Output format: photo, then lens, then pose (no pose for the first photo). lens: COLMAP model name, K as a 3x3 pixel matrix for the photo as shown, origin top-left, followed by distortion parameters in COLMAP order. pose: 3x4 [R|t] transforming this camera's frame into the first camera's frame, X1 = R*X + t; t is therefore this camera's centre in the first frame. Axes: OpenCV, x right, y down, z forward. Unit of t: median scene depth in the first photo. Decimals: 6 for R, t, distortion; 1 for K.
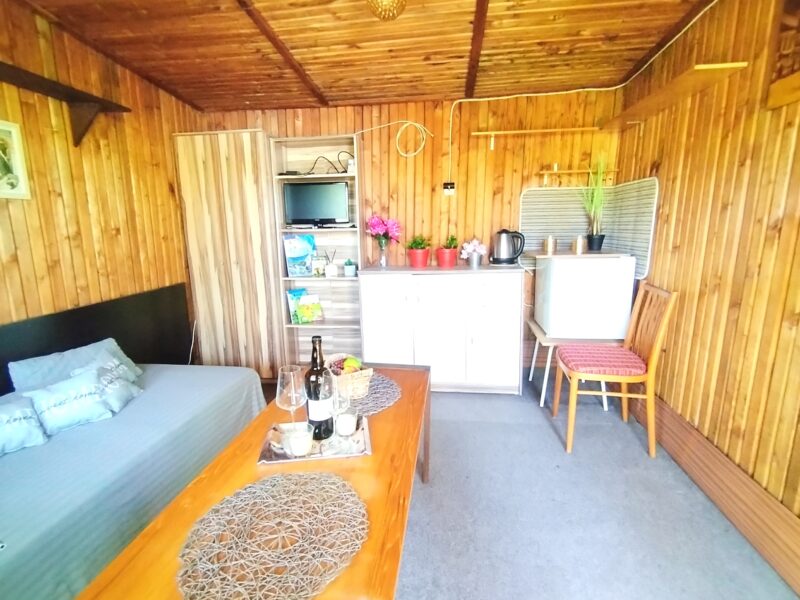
lens RADIAL K [[380.0, 0, 397.3], [0, 380.0, 301.7], [0, 0, 1]] dist [-0.000386, 0.000253]
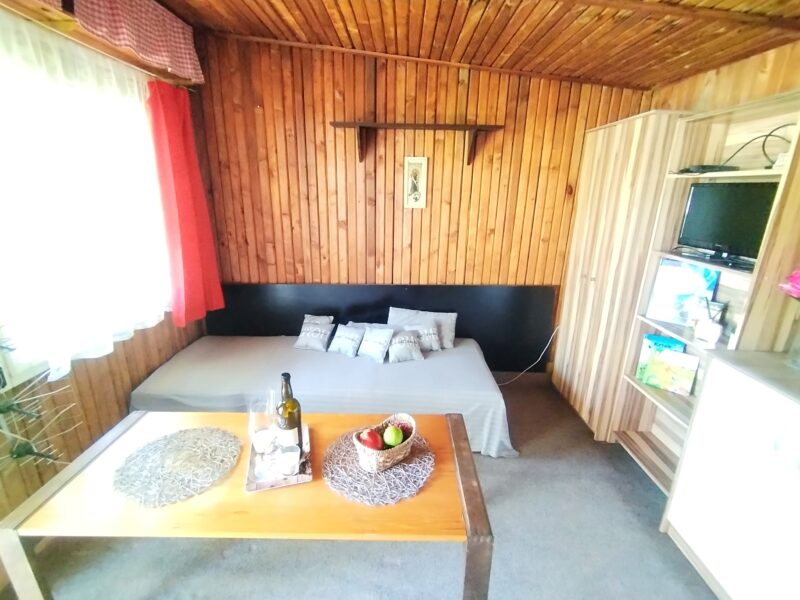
lens RADIAL K [[380.0, 0, 397.3], [0, 380.0, 301.7], [0, 0, 1]] dist [-0.000386, 0.000253]
pose [[0.129066, 0.305545, -0.943390, 0.369051], [-0.215198, 0.937305, 0.274132, -0.216048], [0.968004, 0.167635, 0.186727, 0.473741]]
